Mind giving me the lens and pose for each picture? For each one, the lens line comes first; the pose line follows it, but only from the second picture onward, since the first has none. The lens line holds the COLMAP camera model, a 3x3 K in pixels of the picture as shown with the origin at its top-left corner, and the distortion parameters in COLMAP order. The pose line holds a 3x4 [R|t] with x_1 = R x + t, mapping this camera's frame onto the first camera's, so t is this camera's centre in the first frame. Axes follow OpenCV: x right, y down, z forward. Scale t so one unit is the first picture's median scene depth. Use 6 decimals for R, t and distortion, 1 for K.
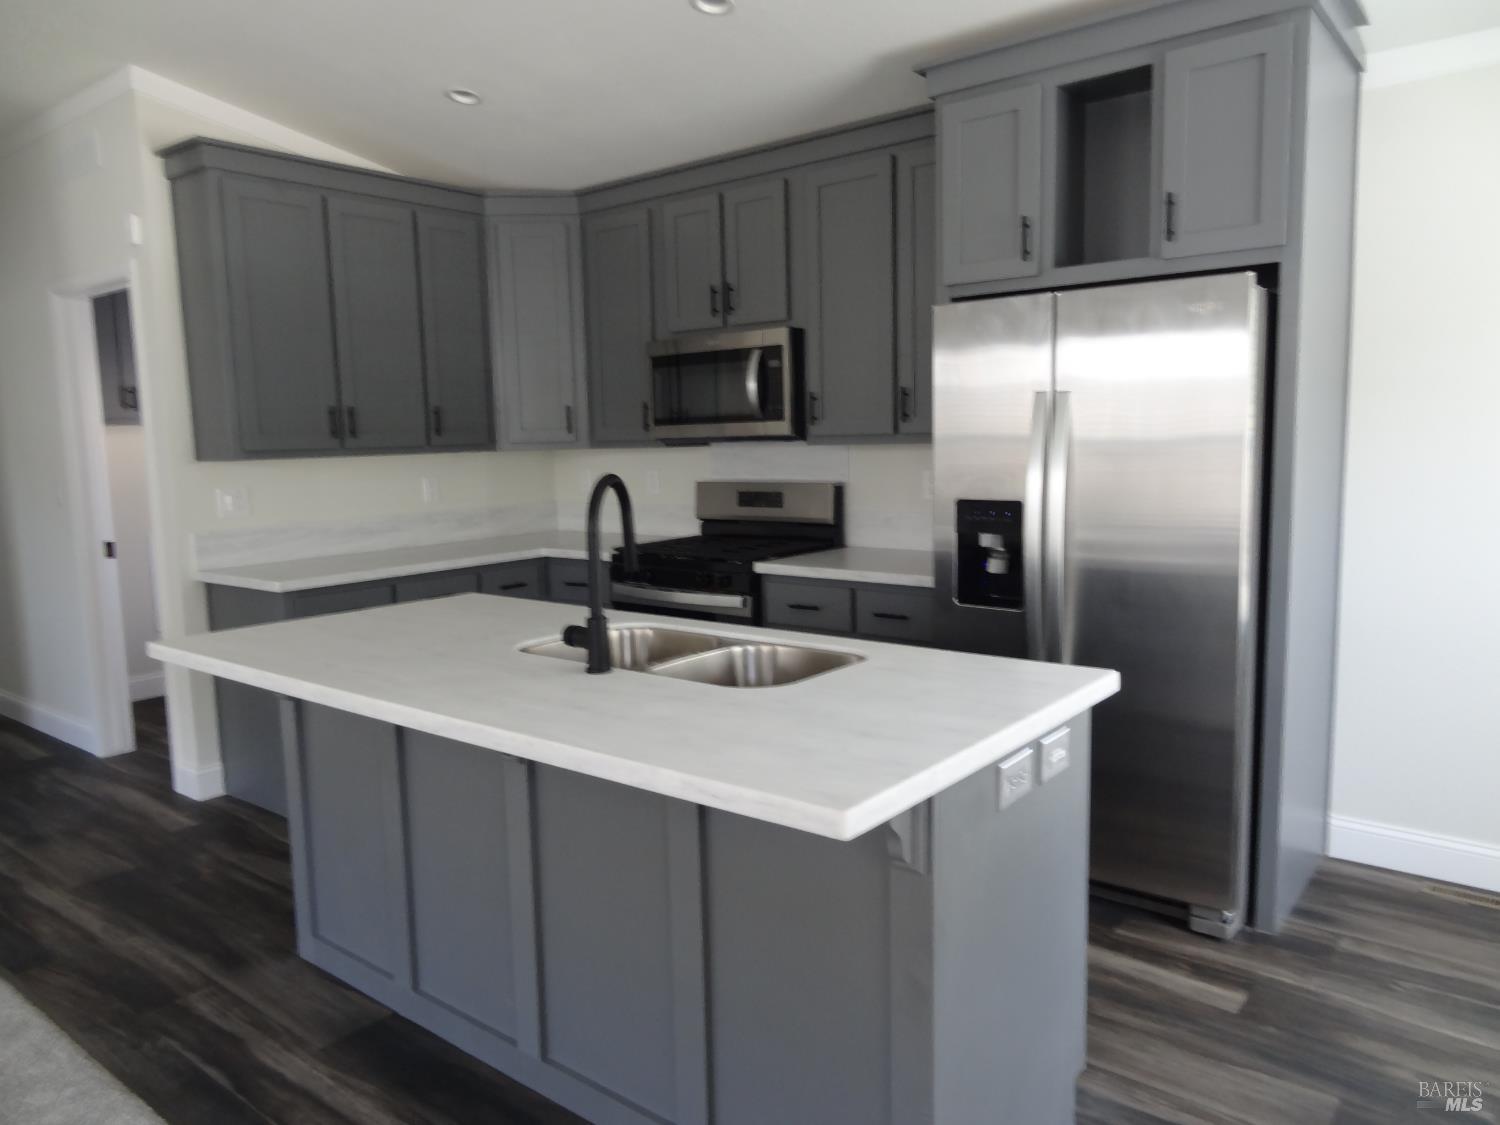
lens RADIAL K [[1043.8, 0, 750.0], [0, 1043.8, 562.5], [0, 0, 1]] dist [-0.032907, -0.001553]
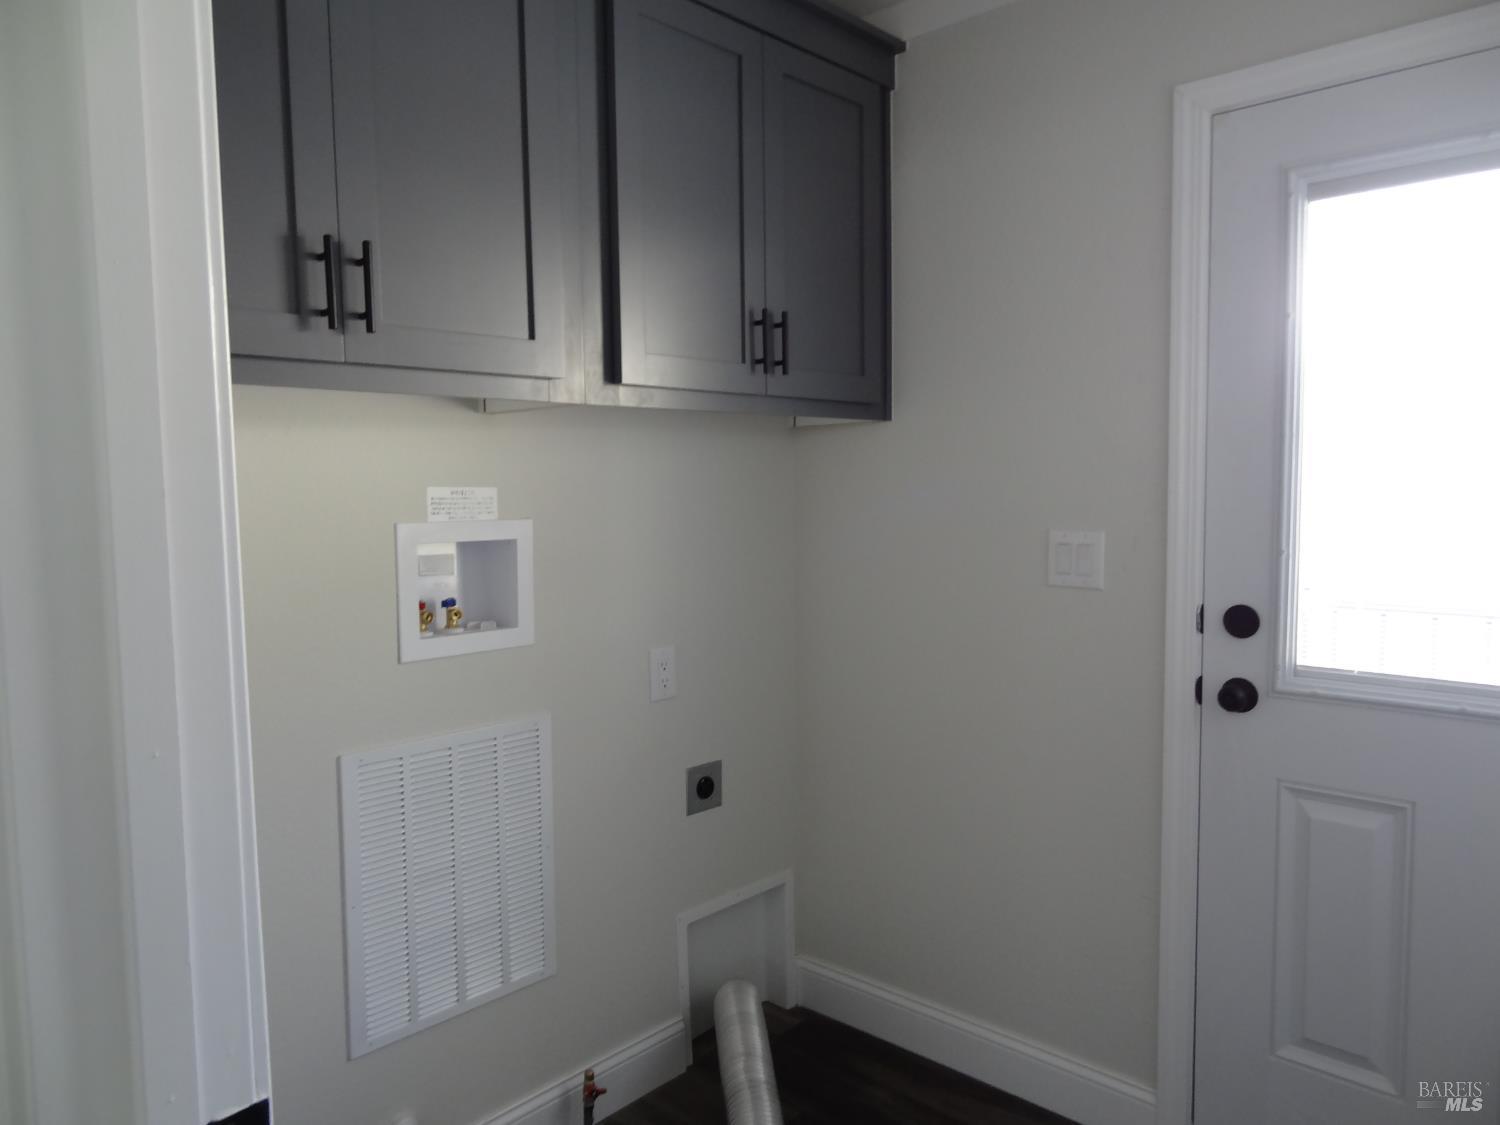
lens RADIAL K [[1043.8, 0, 750.0], [0, 1043.8, 562.5], [0, 0, 1]] dist [-0.032907, -0.001553]
pose [[0.074025, -0.056493, 0.995655, -0.246310], [0.132114, 0.990150, 0.046359, -0.025330], [-0.988467, 0.128108, 0.080760, 0.250667]]
